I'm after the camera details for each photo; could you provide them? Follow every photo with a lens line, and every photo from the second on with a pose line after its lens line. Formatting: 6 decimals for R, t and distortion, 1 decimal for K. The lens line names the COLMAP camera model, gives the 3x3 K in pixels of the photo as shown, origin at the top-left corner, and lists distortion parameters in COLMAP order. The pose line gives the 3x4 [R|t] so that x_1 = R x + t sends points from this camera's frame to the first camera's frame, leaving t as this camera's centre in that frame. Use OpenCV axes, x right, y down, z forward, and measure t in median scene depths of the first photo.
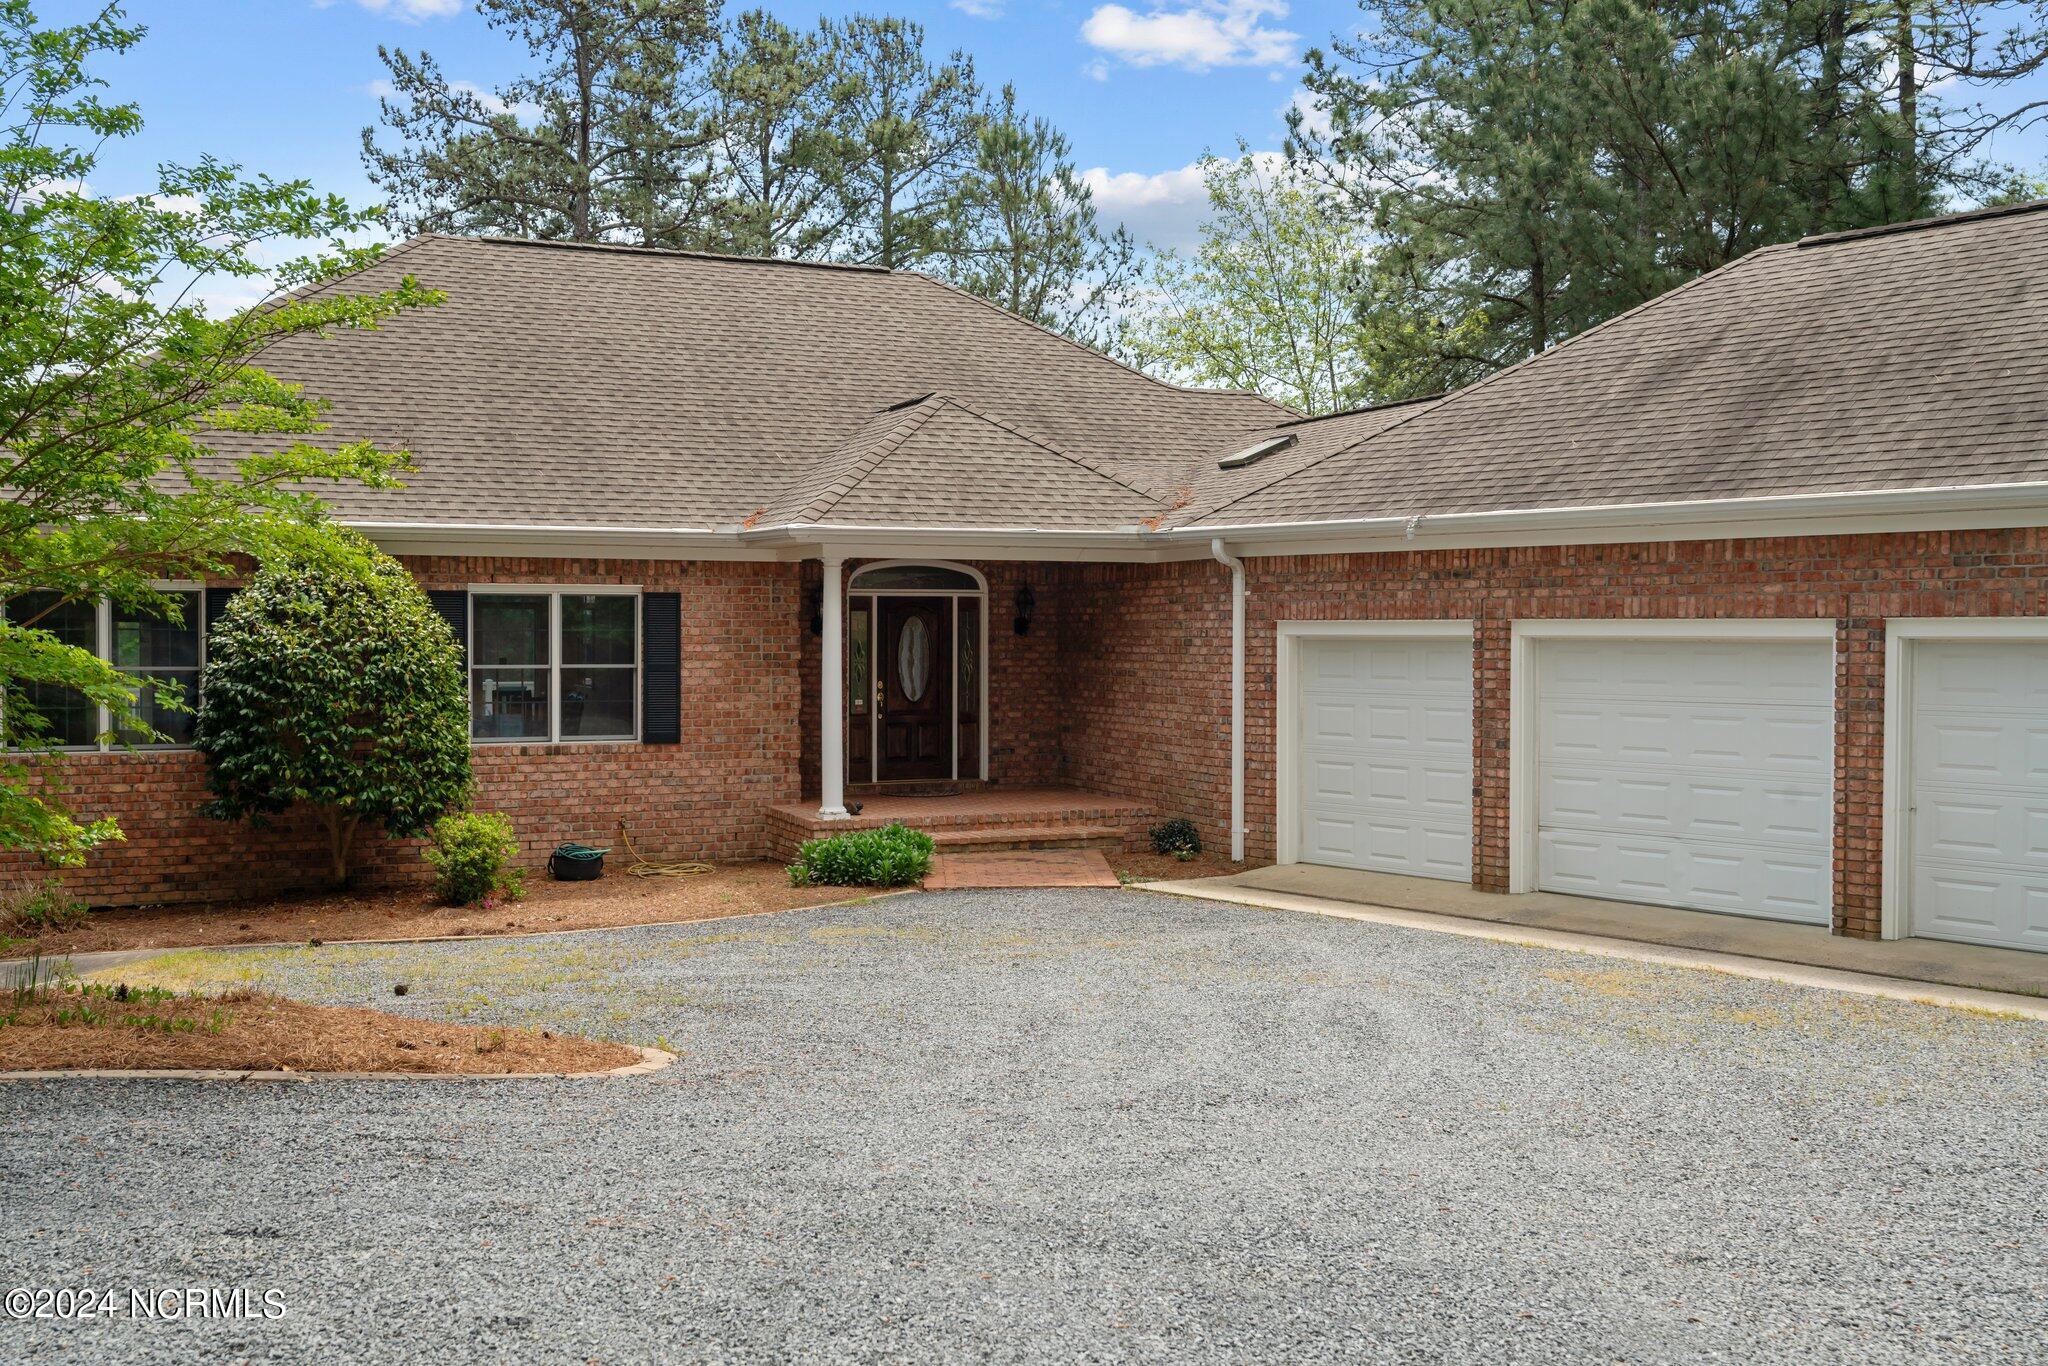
lens RADIAL K [[2007.3, 0, 1024.3], [0, 2007.3, 679.6], [0, 0, 1]] dist [-0.002654, 0.000000]
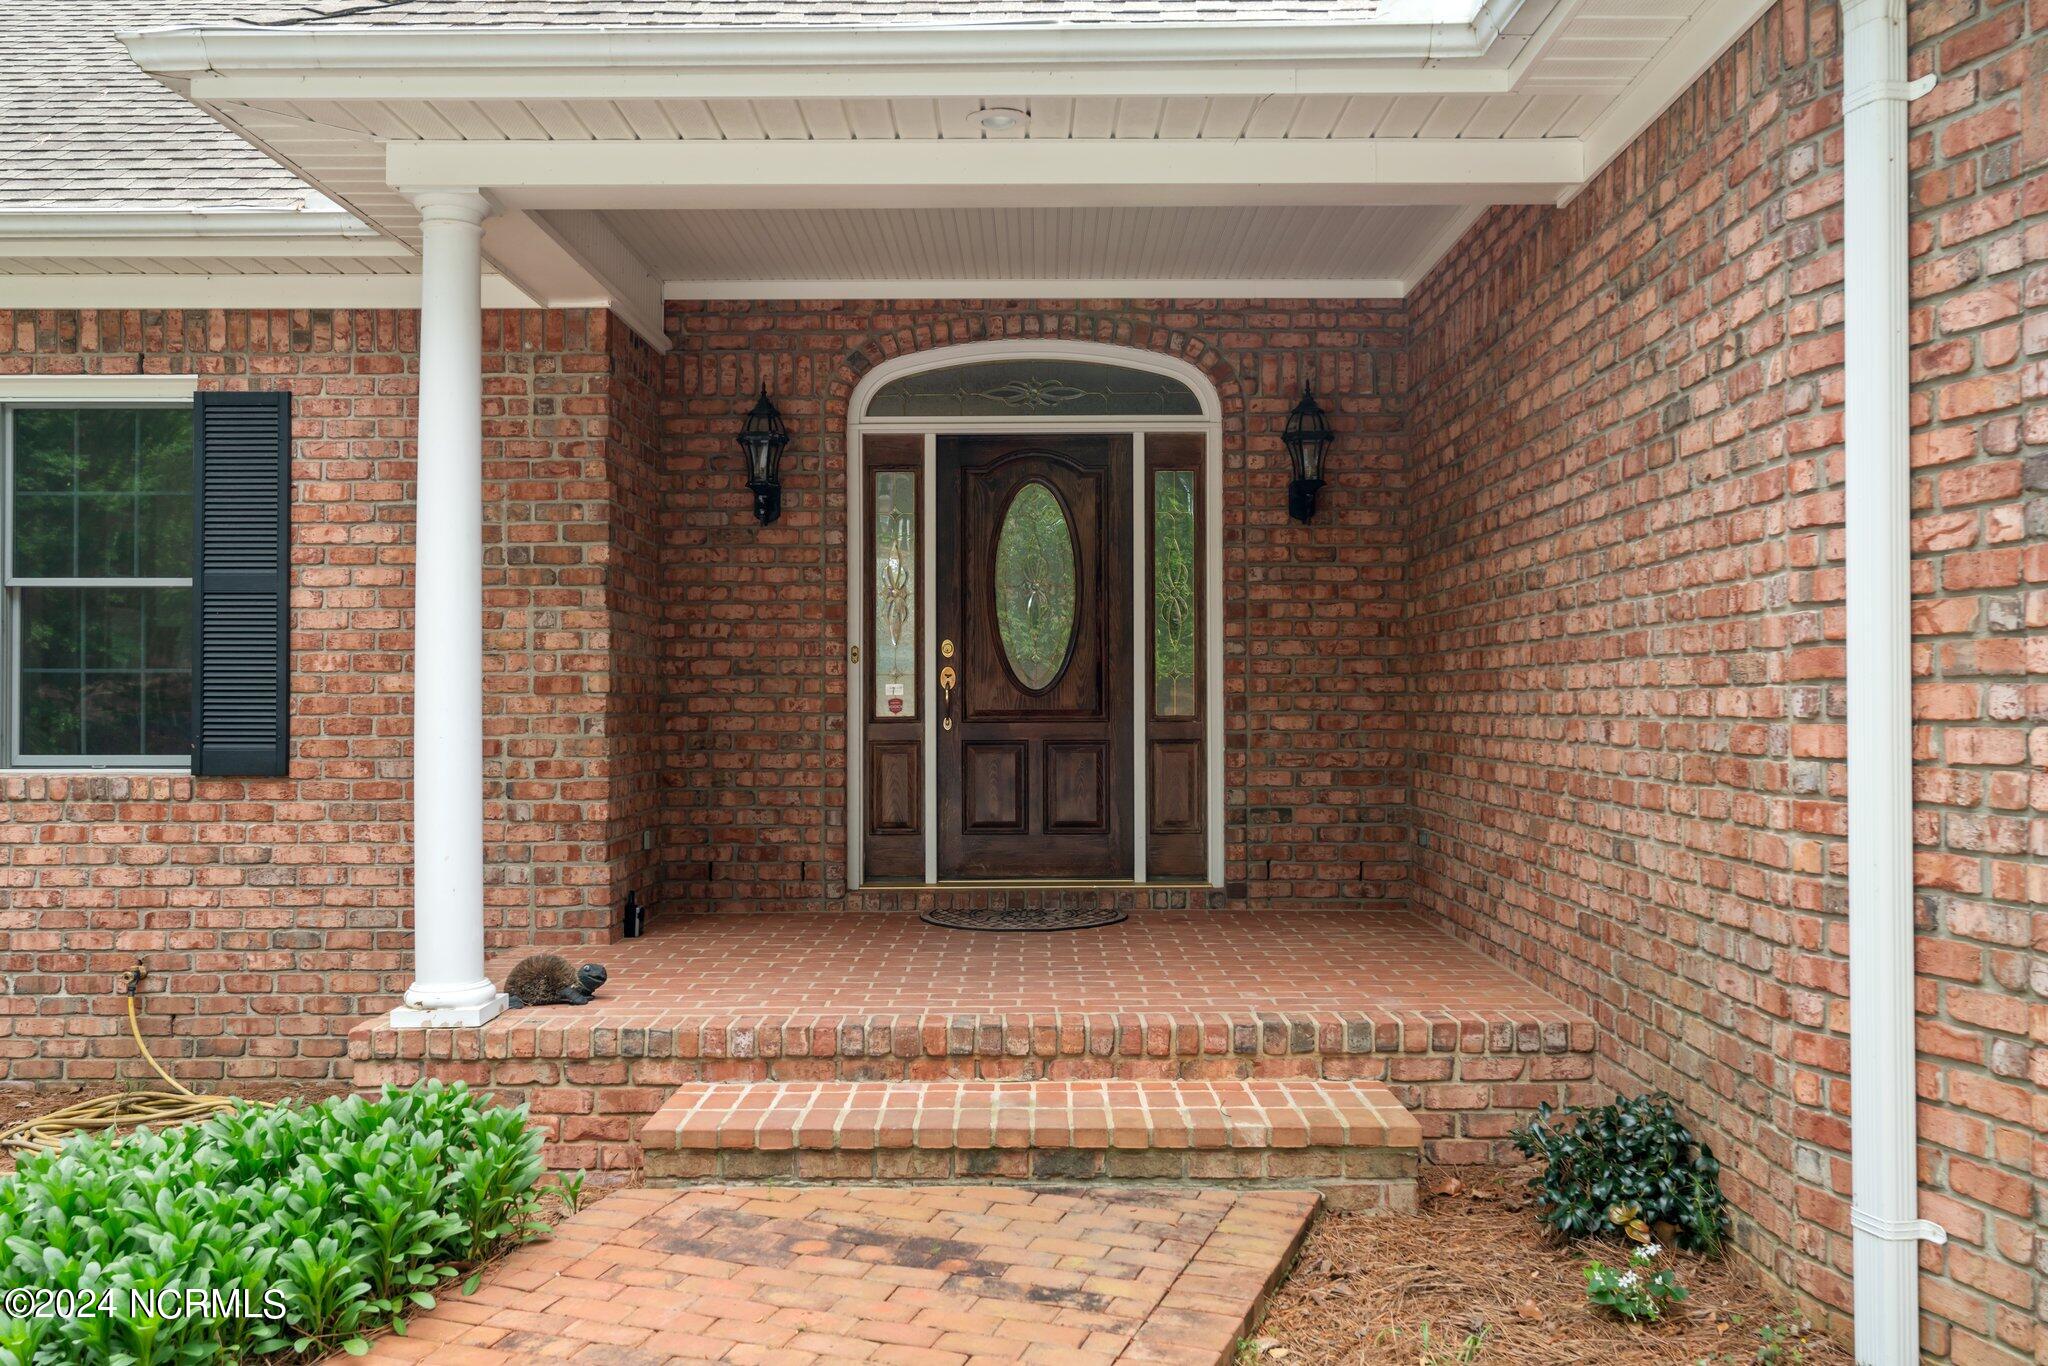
lens RADIAL K [[1668.7, 0, 1020.2], [0, 1668.7, 684.7], [0, 0, 1]] dist [0.002127, 0.008496]
pose [[0.913004, -0.009346, -0.407843, 0.090885], [-0.004892, 0.999415, -0.033854, 0.023926], [0.407921, 0.032904, 0.912424, 0.760916]]
